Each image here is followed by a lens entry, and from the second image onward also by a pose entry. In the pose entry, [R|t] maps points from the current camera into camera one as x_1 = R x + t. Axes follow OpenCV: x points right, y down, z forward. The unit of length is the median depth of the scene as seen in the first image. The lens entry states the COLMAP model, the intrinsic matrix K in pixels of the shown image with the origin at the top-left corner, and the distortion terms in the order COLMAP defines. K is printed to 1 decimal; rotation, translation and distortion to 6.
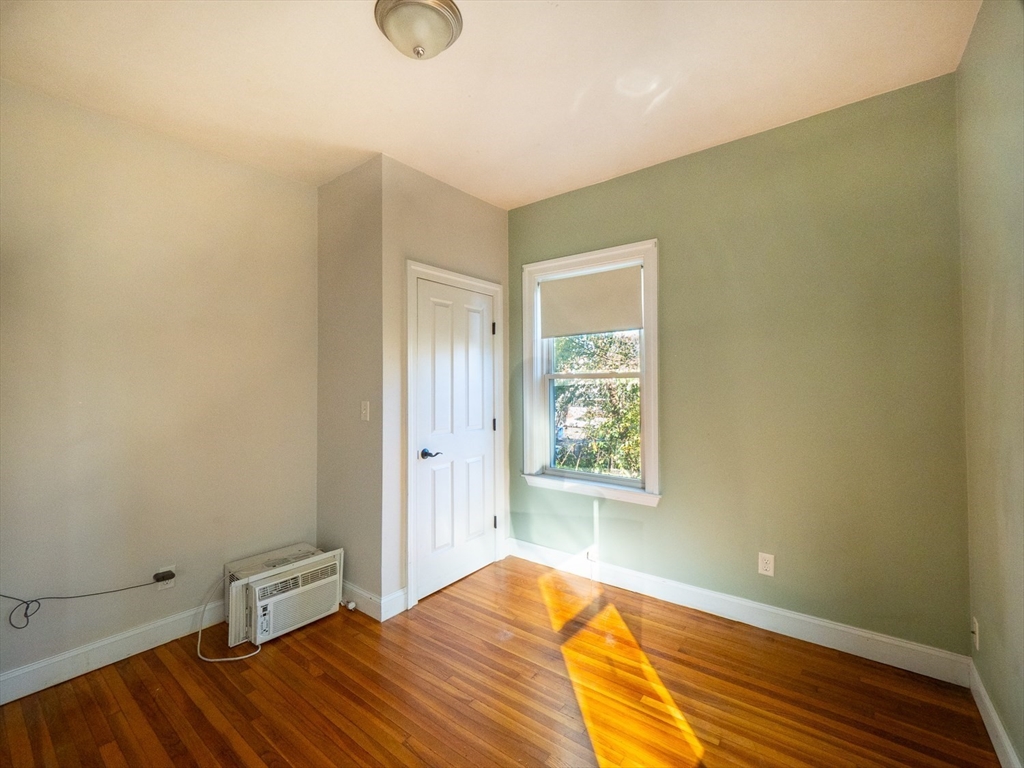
lens RADIAL K [[450.2, 0, 508.0], [0, 450.2, 376.8], [0, 0, 1]] dist [-0.000752, -0.000231]
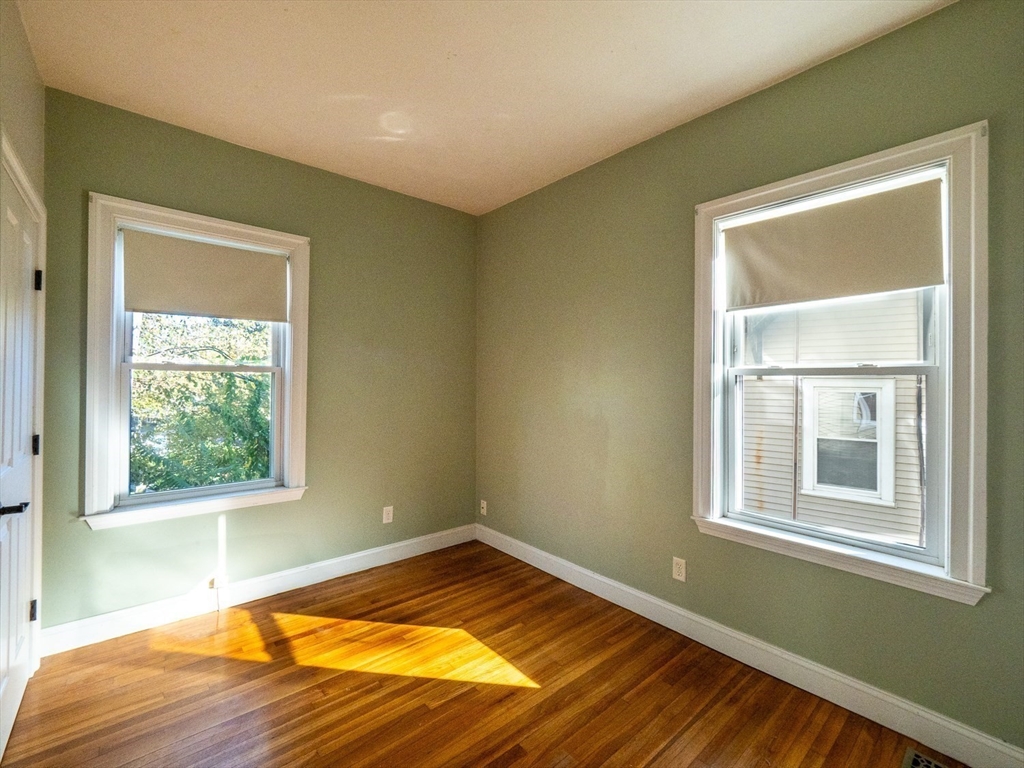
lens RADIAL K [[450.2, 0, 508.0], [0, 450.2, 376.8], [0, 0, 1]] dist [-0.000752, -0.000231]
pose [[0.205786, 0.012220, 0.978521, -0.664756], [-0.025733, 0.999644, -0.007072, 0.007538], [-0.978259, -0.023725, 0.206028, 0.386088]]
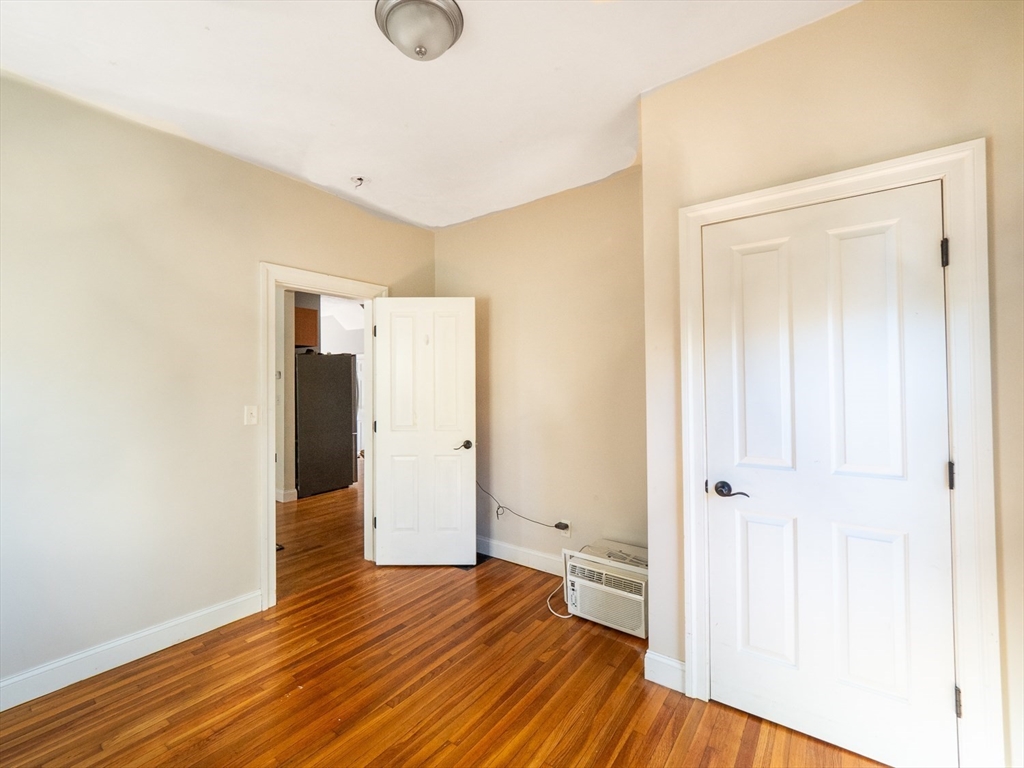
lens RADIAL K [[450.2, 0, 508.0], [0, 450.2, 376.8], [0, 0, 1]] dist [-0.000752, -0.000231]
pose [[0.024681, -0.004618, -0.999685, 0.552061], [0.029765, 0.999549, -0.003883, 0.001096], [0.999252, -0.029660, 0.024808, 0.797190]]
